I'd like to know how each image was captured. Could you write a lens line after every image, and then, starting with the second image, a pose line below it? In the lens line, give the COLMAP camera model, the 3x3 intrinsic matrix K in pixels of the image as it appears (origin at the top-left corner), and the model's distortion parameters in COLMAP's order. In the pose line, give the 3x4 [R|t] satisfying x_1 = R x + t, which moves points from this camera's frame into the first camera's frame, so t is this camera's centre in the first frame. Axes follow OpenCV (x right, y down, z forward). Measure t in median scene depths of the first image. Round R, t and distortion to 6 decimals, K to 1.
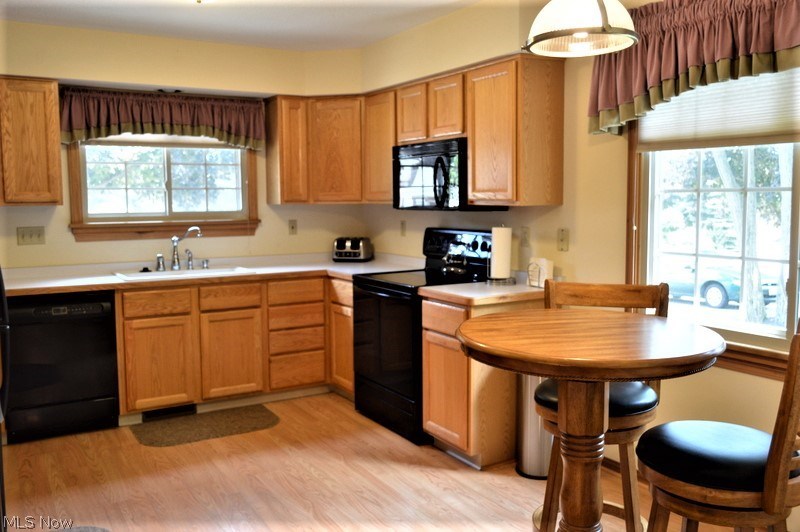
lens RADIAL K [[696.5, 0, 400.5], [0, 696.5, 259.1], [0, 0, 1]] dist [-0.026867, -0.002308]
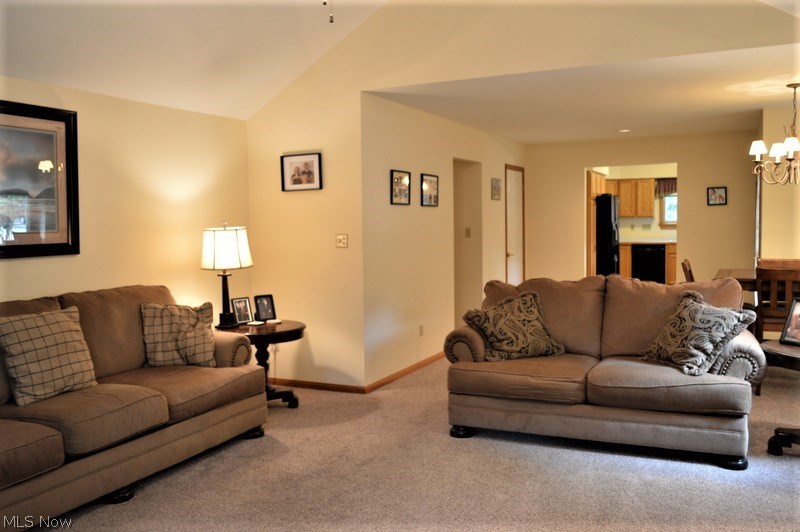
lens RADIAL K [[696.5, 0, 400.5], [0, 696.5, 259.1], [0, 0, 1]] dist [-0.026867, -0.002308]
pose [[0.551491, 0.041704, -0.833138, 1.401509], [-0.057347, 0.998282, 0.012010, 0.129529], [0.832207, 0.041155, 0.552935, -1.570097]]
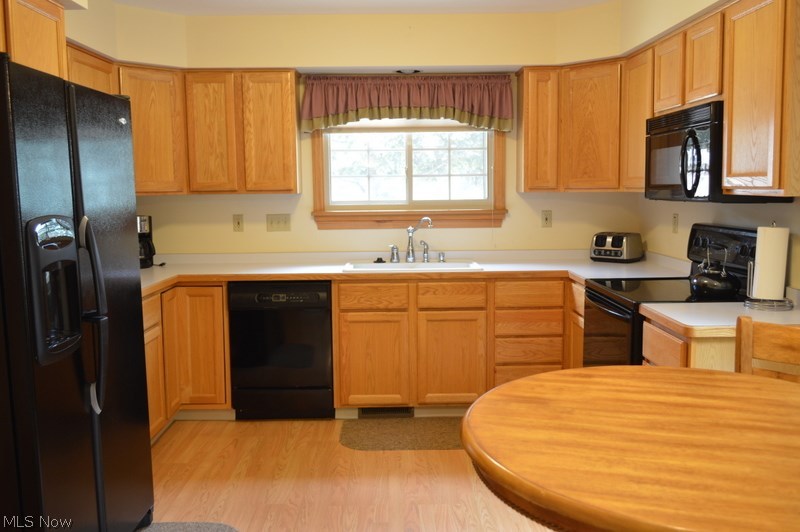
lens RADIAL K [[696.5, 0, 400.5], [0, 696.5, 259.1], [0, 0, 1]] dist [-0.026867, -0.002308]
pose [[0.862532, 0.048609, -0.503662, 0.150052], [-0.038670, 0.998796, 0.030170, -0.017116], [0.504522, -0.006546, 0.863374, 0.183460]]
